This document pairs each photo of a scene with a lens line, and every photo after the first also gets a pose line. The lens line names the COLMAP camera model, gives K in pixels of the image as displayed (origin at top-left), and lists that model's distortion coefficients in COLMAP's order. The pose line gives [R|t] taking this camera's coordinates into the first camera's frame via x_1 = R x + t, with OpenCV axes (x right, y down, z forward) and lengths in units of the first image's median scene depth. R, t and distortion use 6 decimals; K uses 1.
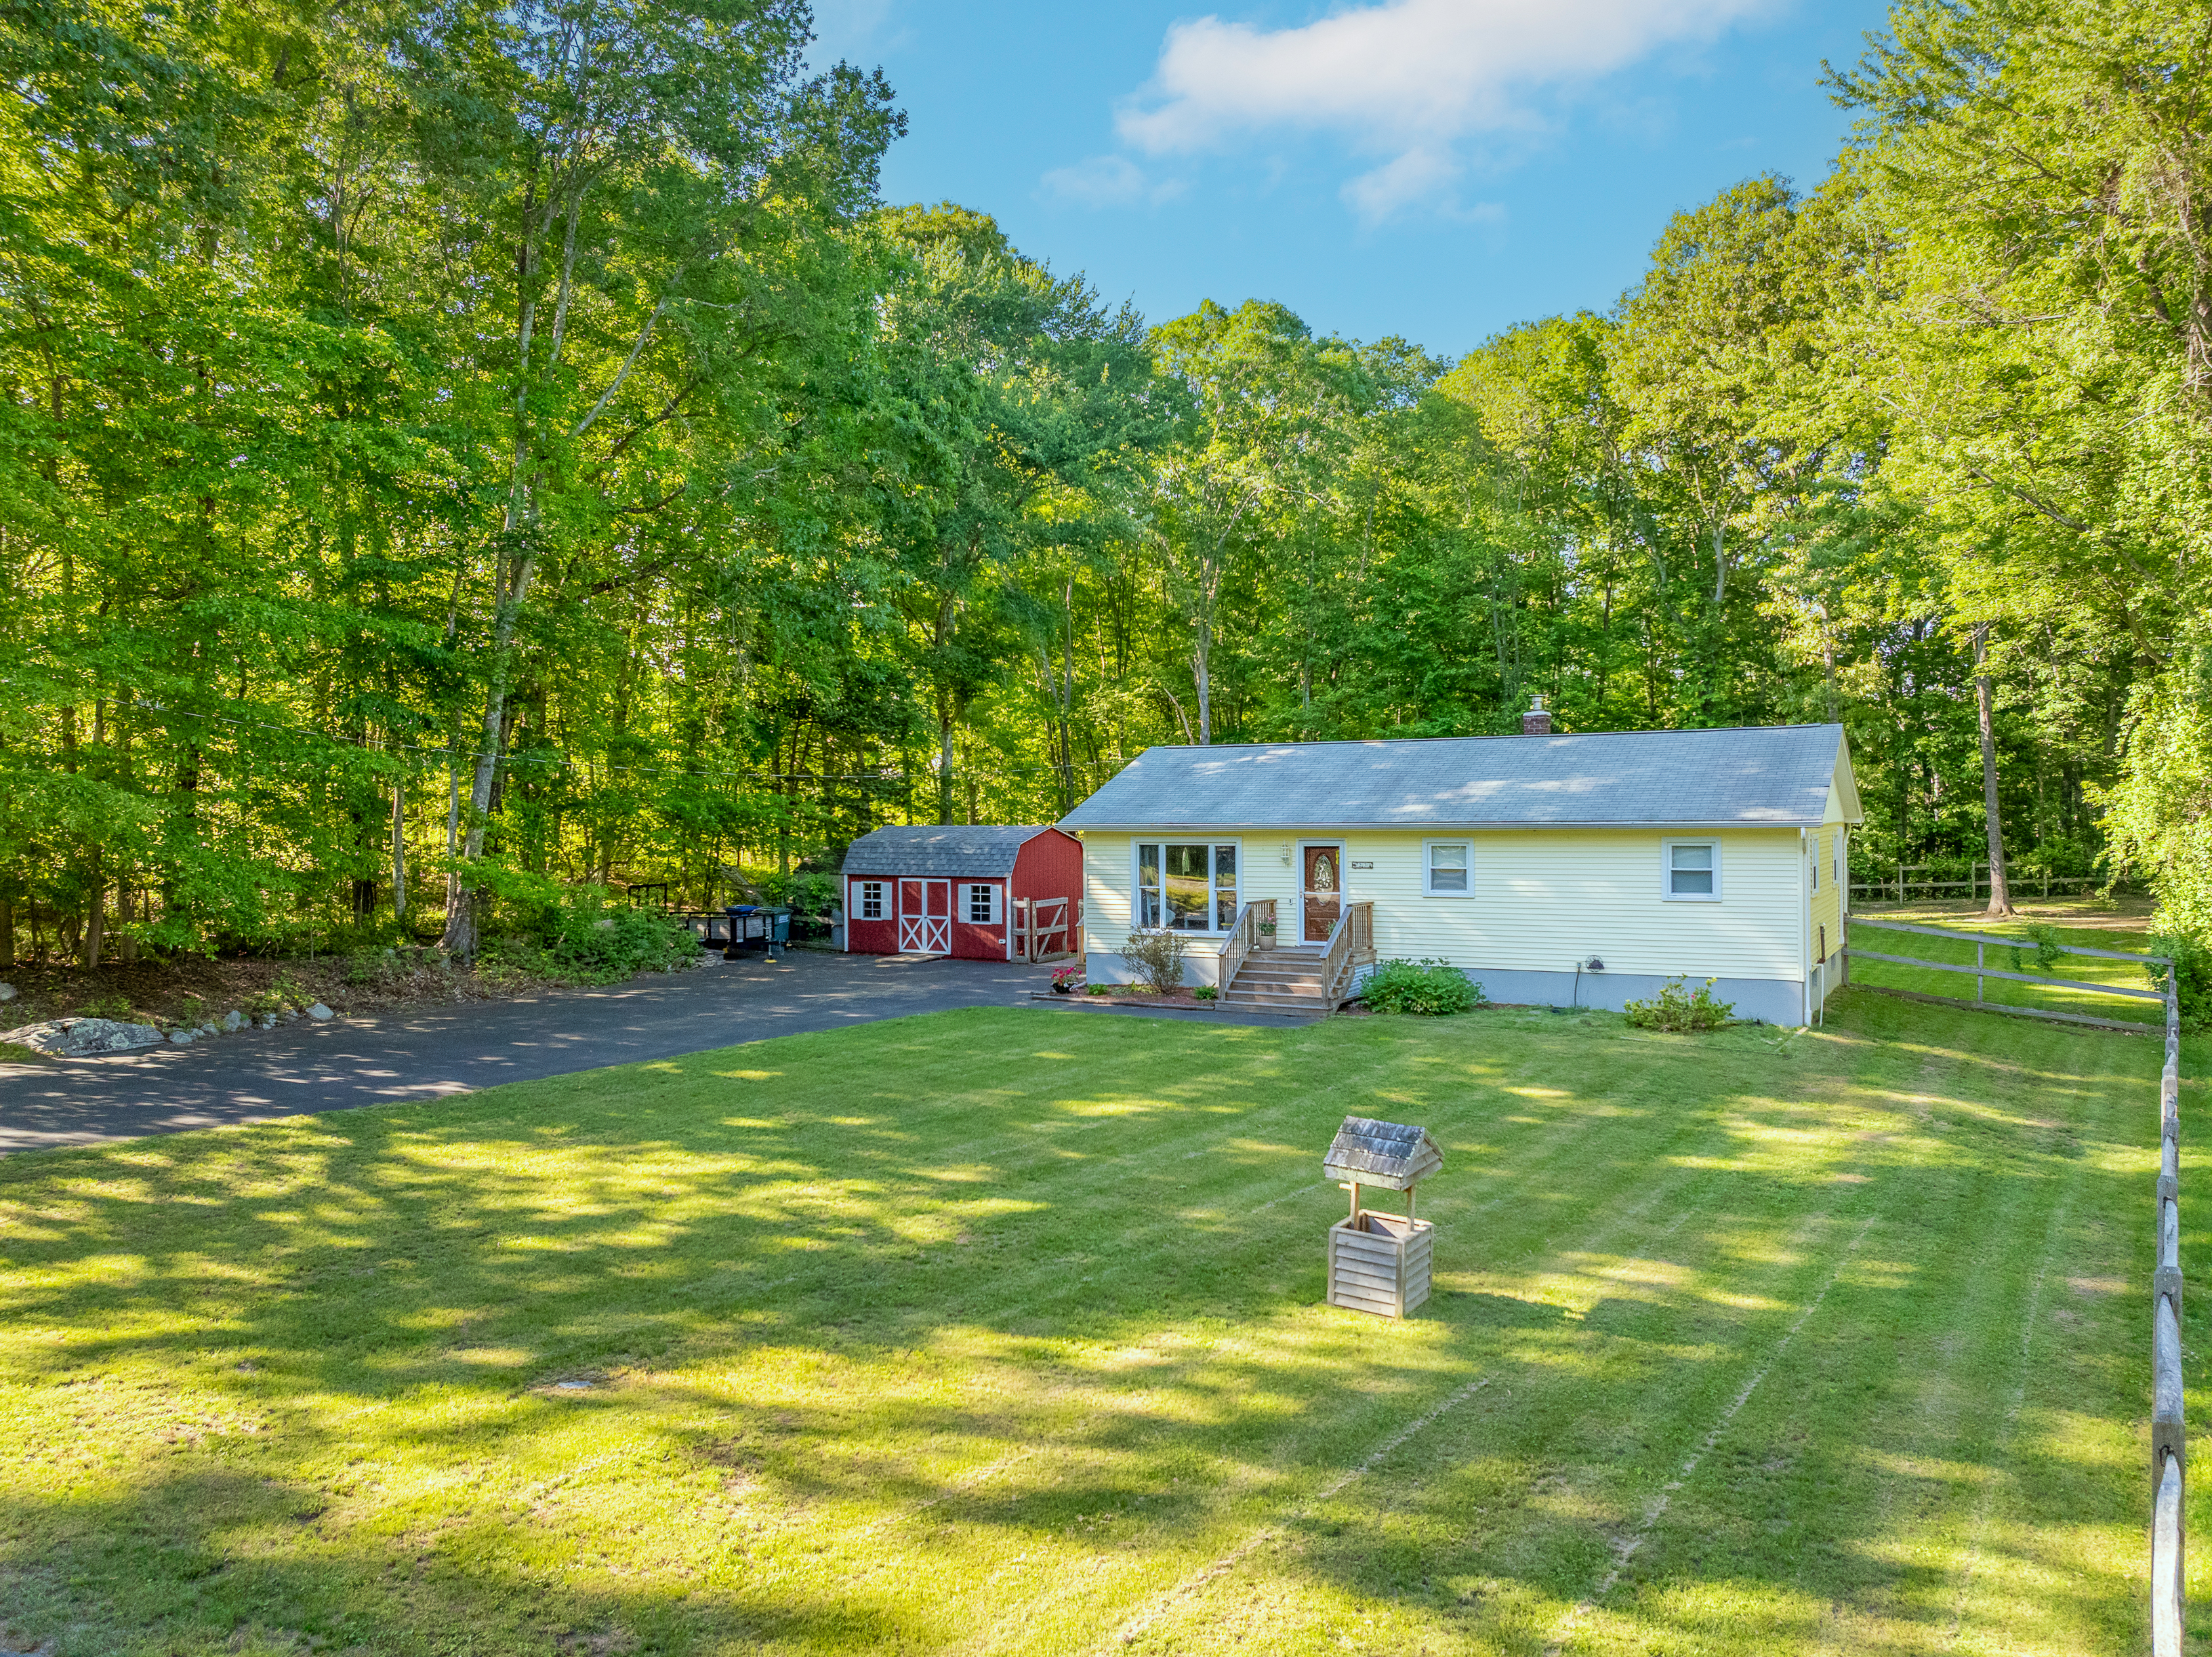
lens RADIAL K [[1648.2, 0, 1038.4], [0, 1648.2, 951.9], [0, 0, 1]] dist [-0.048459, -0.004738]
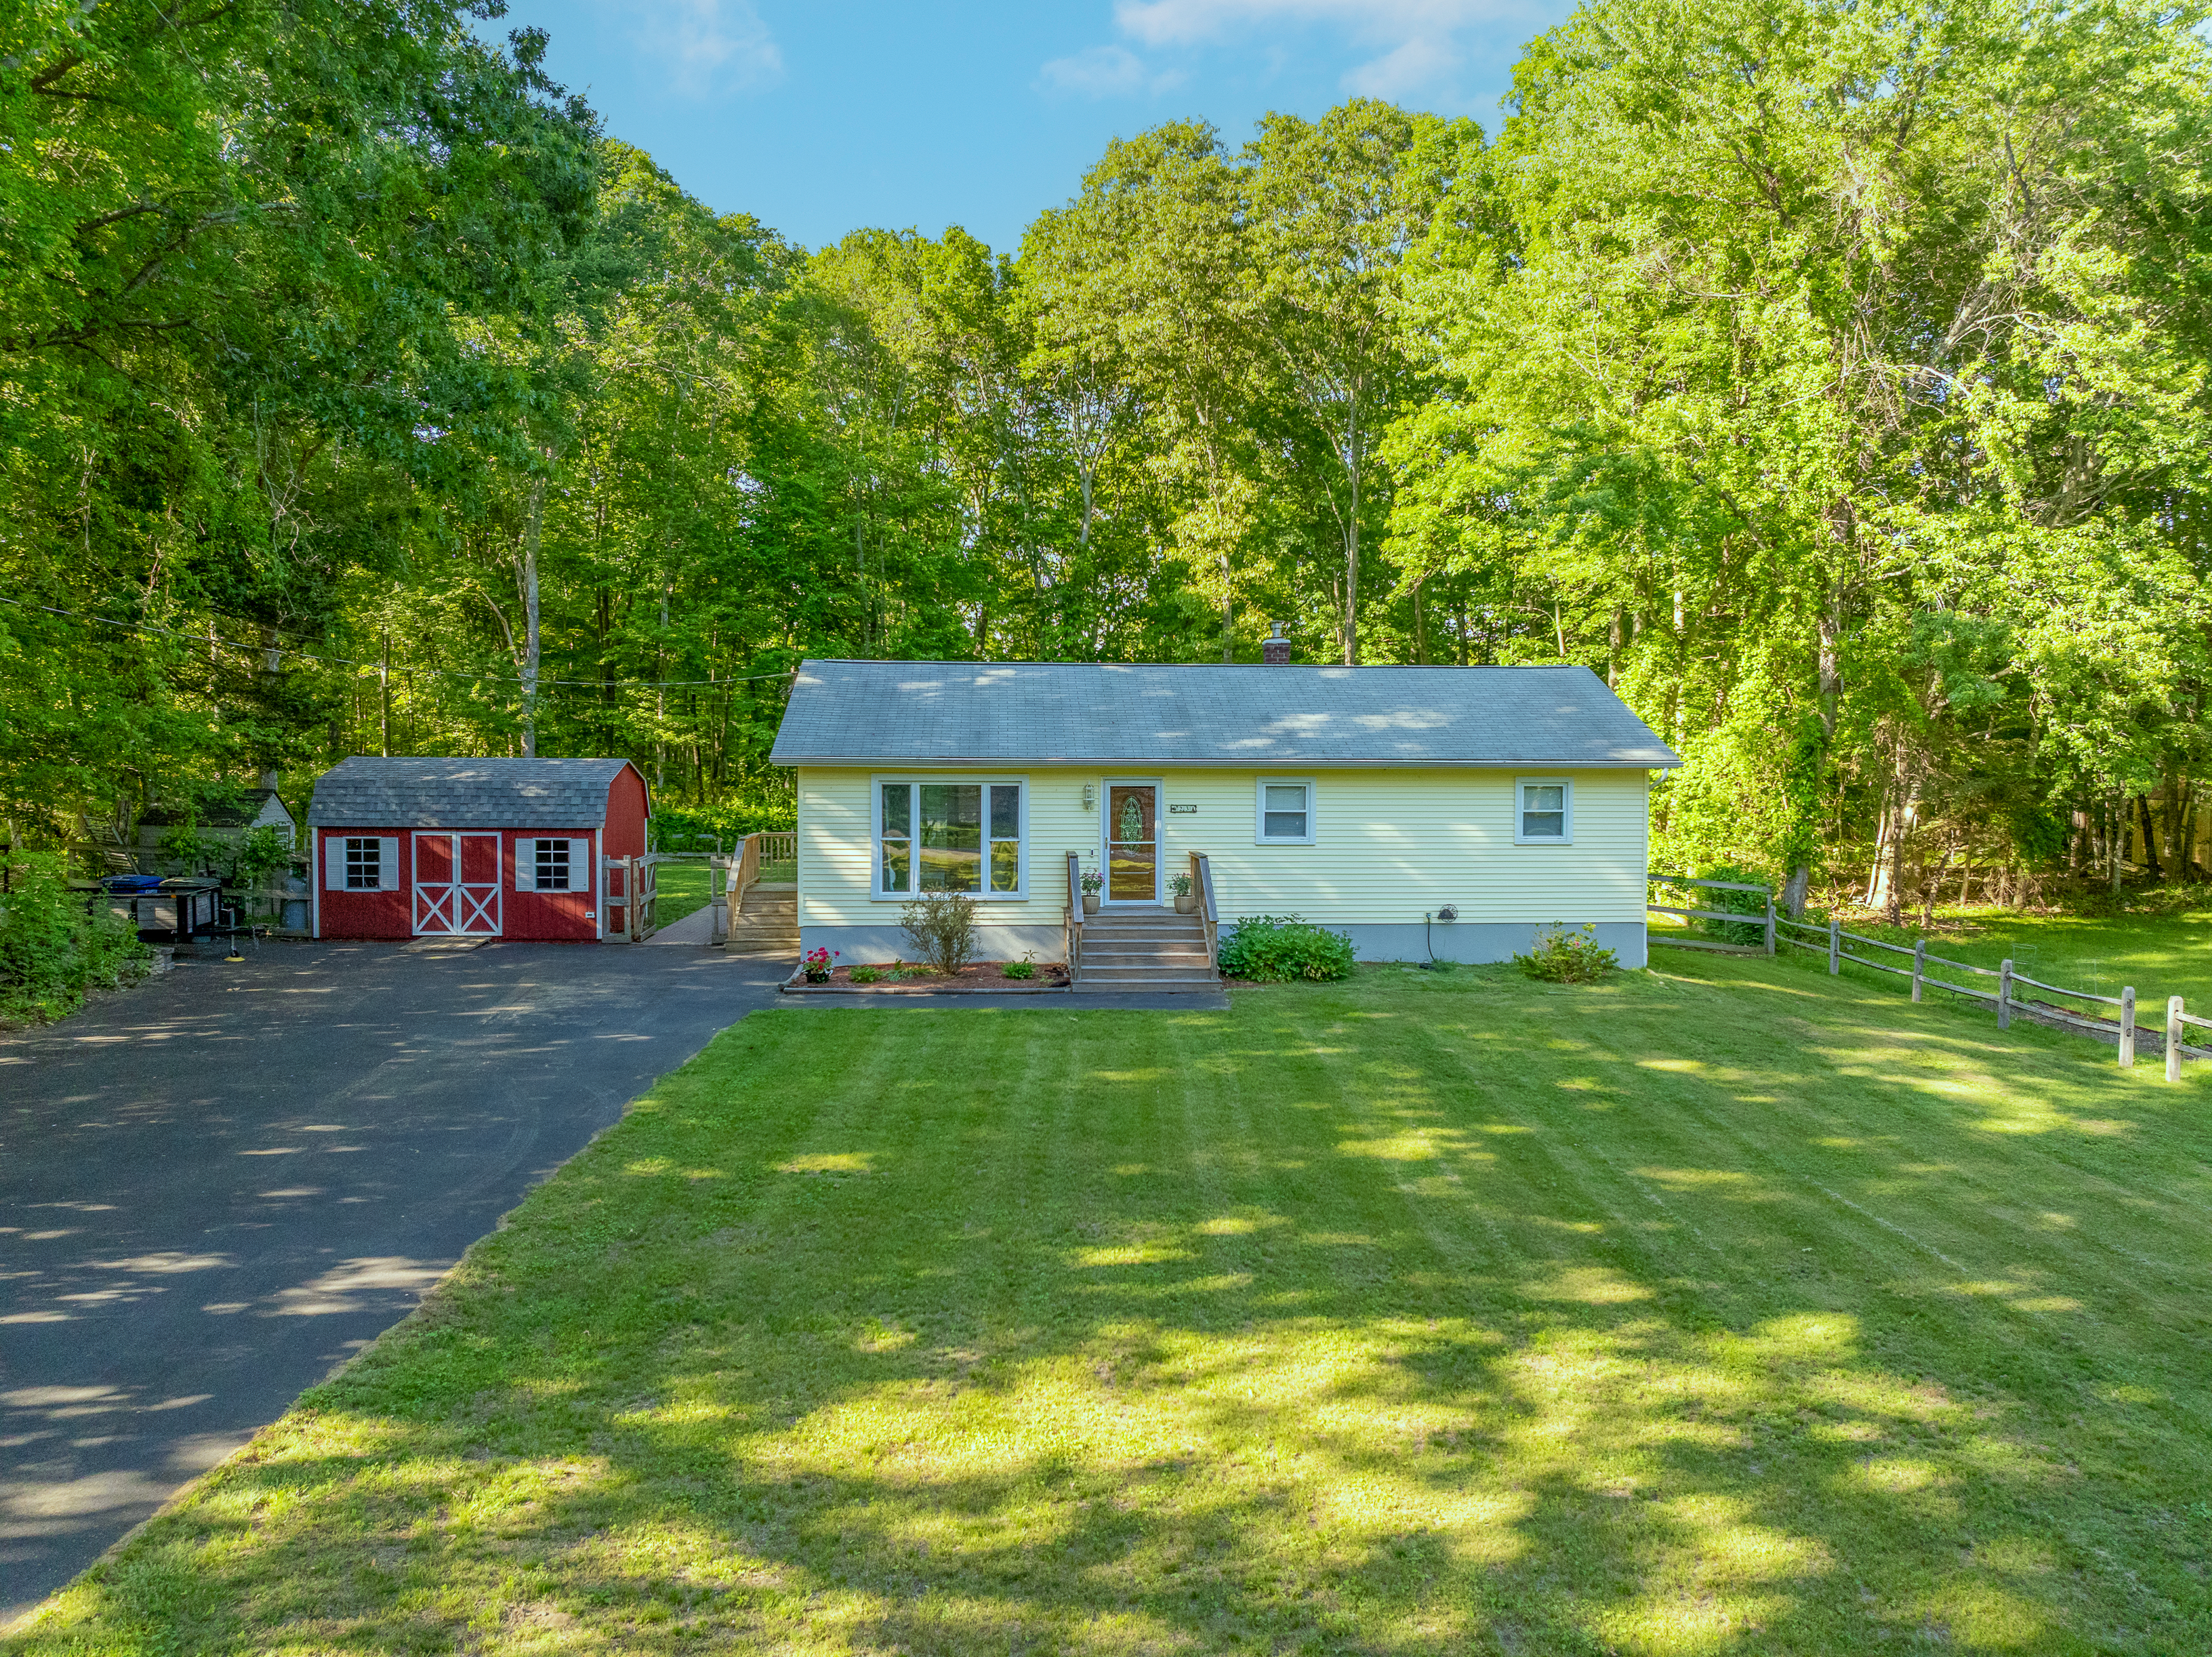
lens RADIAL K [[1636.0, 0, 1107.7], [0, 1636.0, 898.4], [0, 0, 1]] dist [-0.036779, -0.001416]
pose [[0.803818, -0.039442, 0.593566, -0.281189], [0.036225, 0.999193, 0.017339, -0.018668], [-0.593771, 0.007565, 0.804598, 0.283824]]
